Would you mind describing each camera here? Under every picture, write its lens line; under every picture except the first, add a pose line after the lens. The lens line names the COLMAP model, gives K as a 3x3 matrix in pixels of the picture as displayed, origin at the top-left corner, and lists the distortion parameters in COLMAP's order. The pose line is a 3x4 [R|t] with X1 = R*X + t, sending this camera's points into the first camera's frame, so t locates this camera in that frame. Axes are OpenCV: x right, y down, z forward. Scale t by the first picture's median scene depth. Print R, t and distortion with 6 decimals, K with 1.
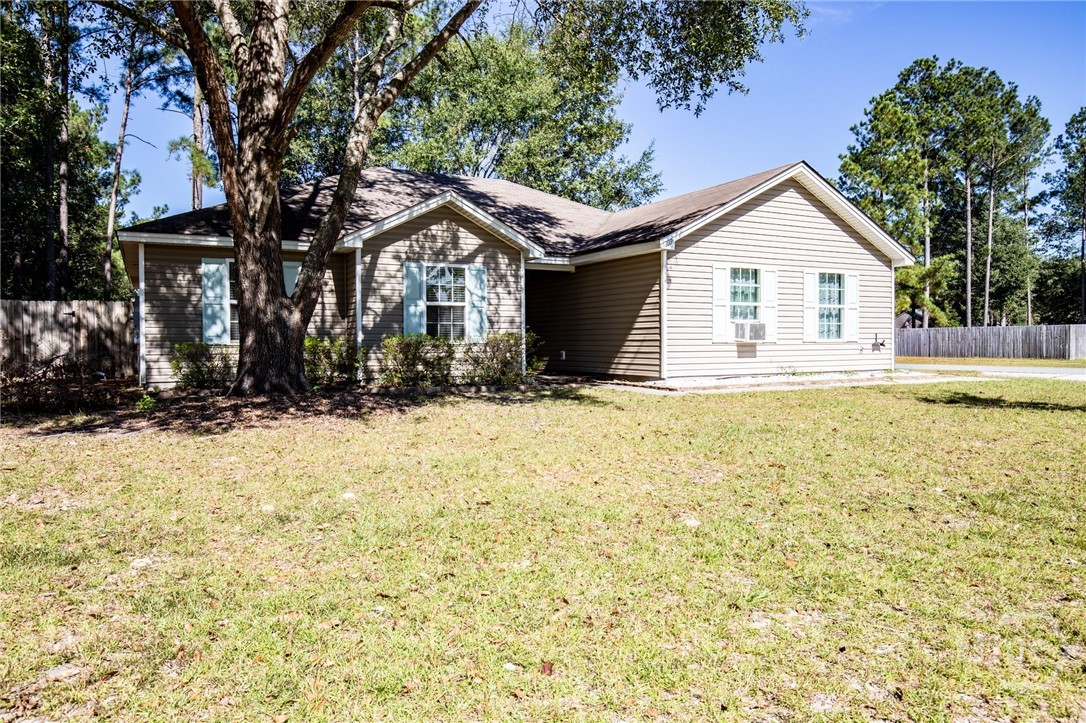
lens RADIAL K [[729.7, 0, 543.0], [0, 729.7, 361.5], [0, 0, 1]] dist [-0.000120, -0.000268]
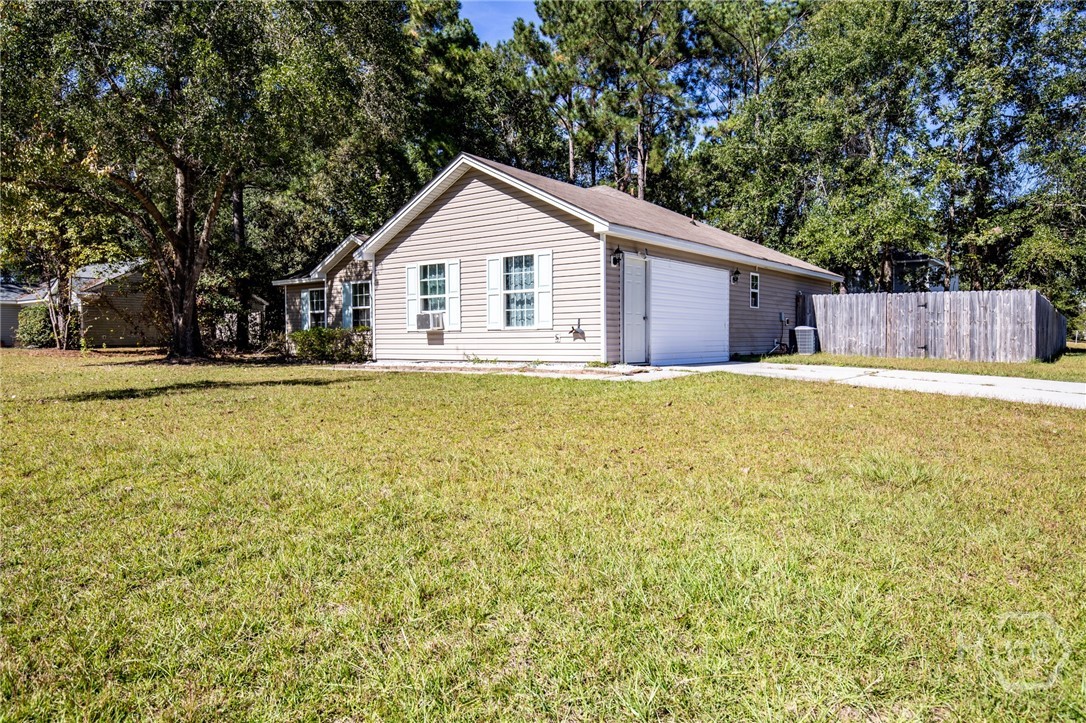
lens RADIAL K [[729.7, 0, 543.0], [0, 729.7, 361.5], [0, 0, 1]] dist [-0.000120, -0.000268]
pose [[0.412561, 0.029198, -0.910462, 1.399305], [-0.018477, 0.999549, 0.023683, -0.009465], [0.910743, 0.007052, 0.412914, 0.712350]]
